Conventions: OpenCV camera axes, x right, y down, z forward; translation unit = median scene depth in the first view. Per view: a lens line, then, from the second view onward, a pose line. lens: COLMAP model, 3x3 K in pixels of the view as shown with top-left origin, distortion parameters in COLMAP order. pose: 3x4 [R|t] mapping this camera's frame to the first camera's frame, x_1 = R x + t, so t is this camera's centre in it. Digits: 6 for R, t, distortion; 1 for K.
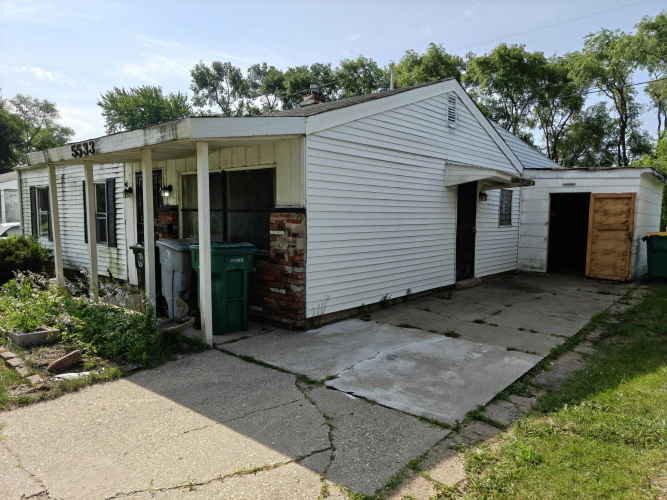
lens RADIAL K [[467.8, 0, 333.3], [0, 467.8, 249.3], [0, 0, 1]] dist [0.030741, 0.001043]
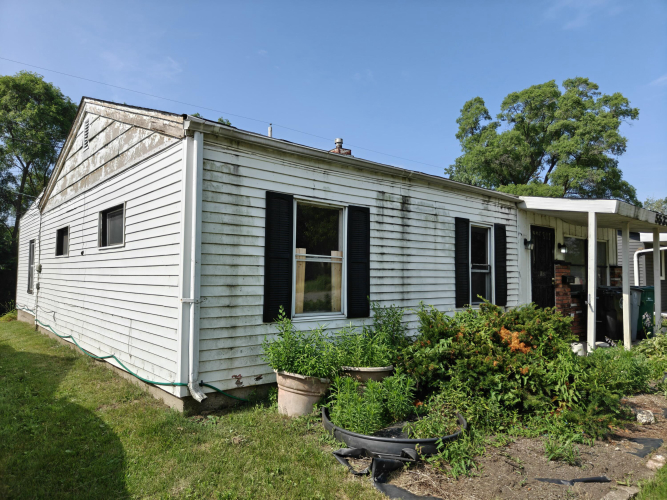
lens RADIAL K [[467.8, 0, 333.8], [0, 467.8, 250.4], [0, 0, 1]] dist [0.030741, 0.001043]
pose [[0.147726, 0.047352, 0.987894, -1.141512], [0.063973, 0.996304, -0.057321, -0.062523], [-0.986957, 0.071667, 0.144151, 0.994652]]
